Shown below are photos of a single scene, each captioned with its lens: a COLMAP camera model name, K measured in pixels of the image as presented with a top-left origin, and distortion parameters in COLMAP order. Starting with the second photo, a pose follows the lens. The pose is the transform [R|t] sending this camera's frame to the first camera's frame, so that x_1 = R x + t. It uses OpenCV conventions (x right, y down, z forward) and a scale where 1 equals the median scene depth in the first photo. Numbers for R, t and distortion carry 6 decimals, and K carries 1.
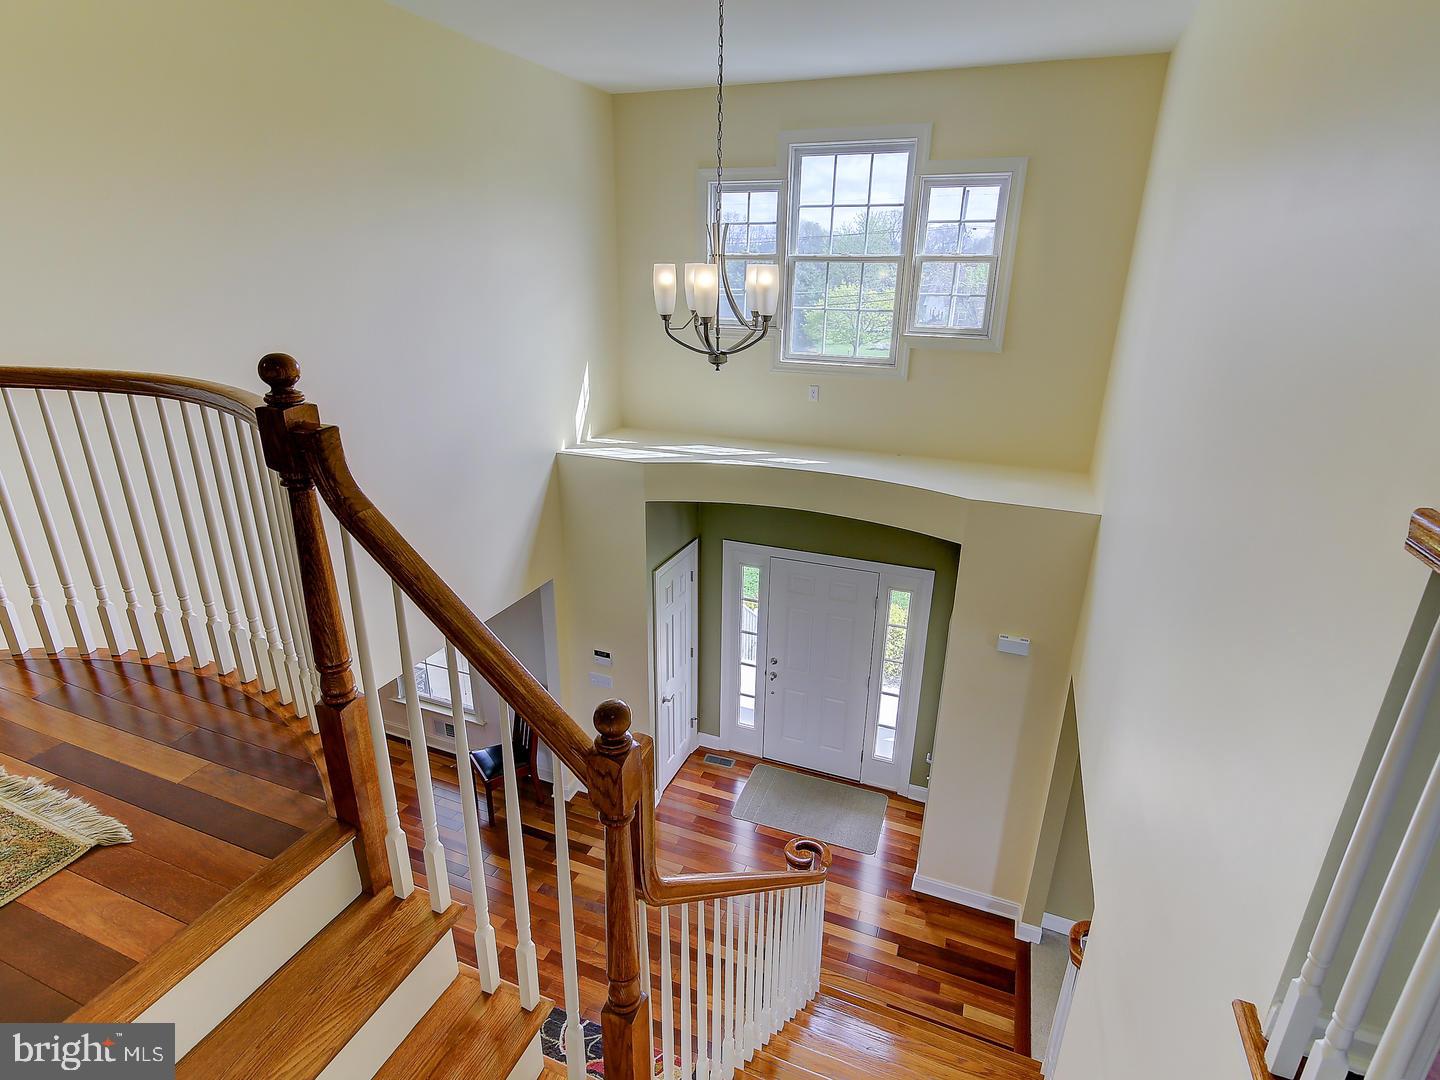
lens RADIAL K [[736.7, 0, 723.8], [0, 736.7, 537.7], [0, 0, 1]] dist [-0.000130, -0.000345]
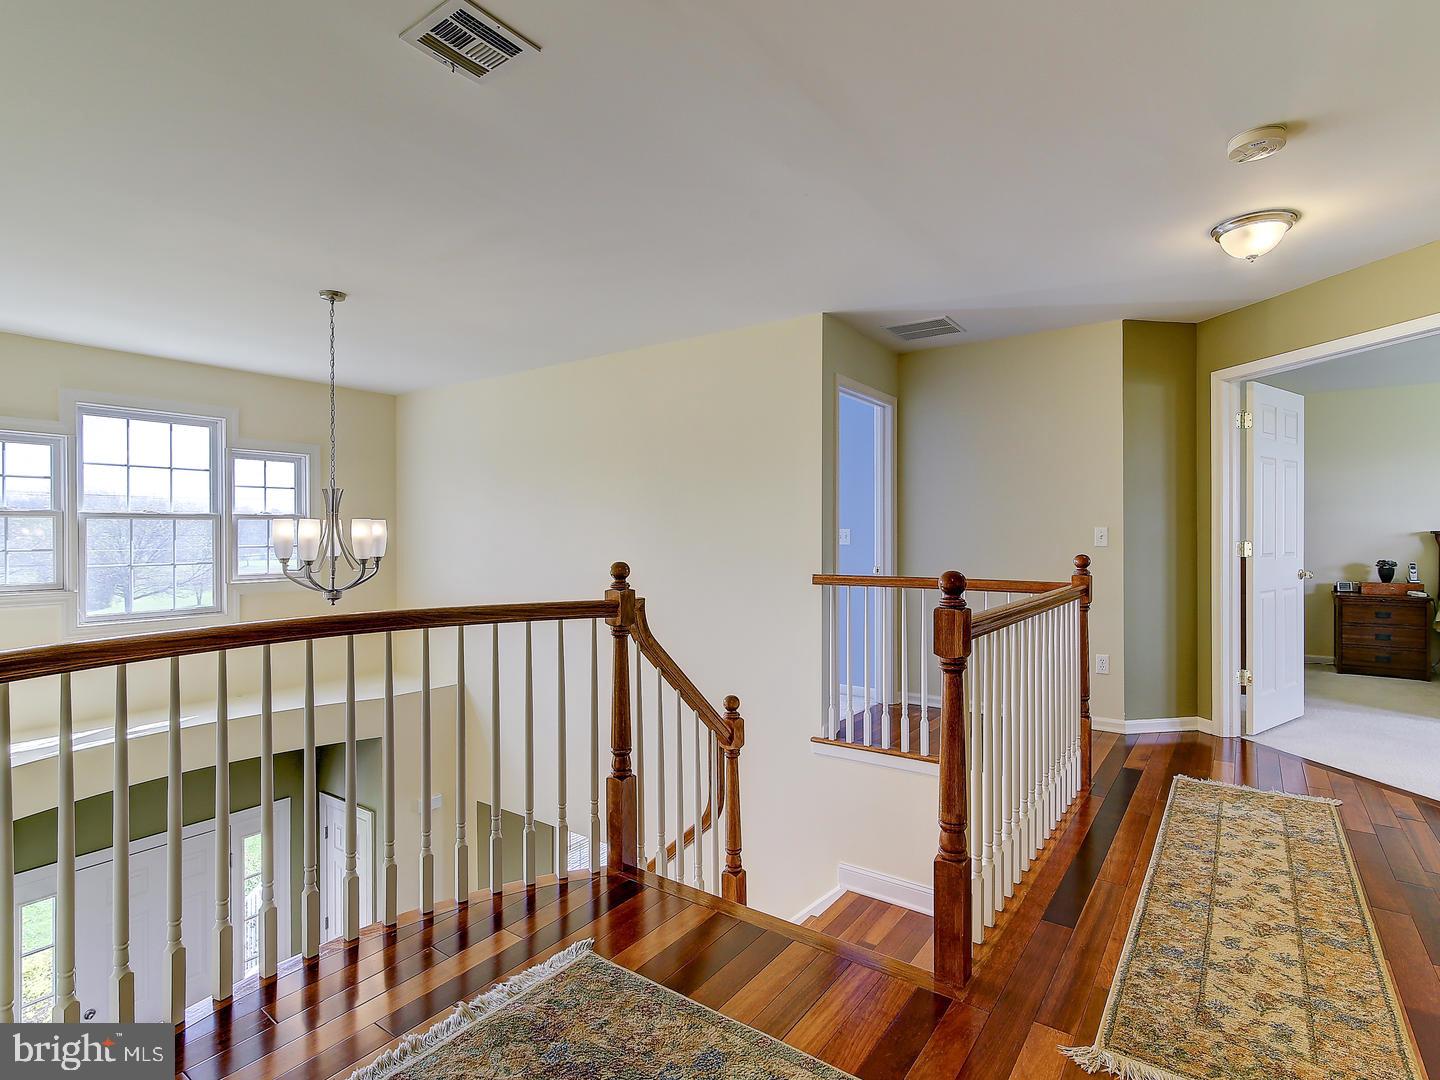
lens RADIAL K [[736.7, 0, 723.8], [0, 736.7, 537.7], [0, 0, 1]] dist [-0.000130, -0.000345]
pose [[0.247078, -0.019229, 0.968805, -0.638857], [0.335917, 0.939504, -0.067023, -0.025923], [-0.908907, 0.341998, 0.238590, 0.074279]]
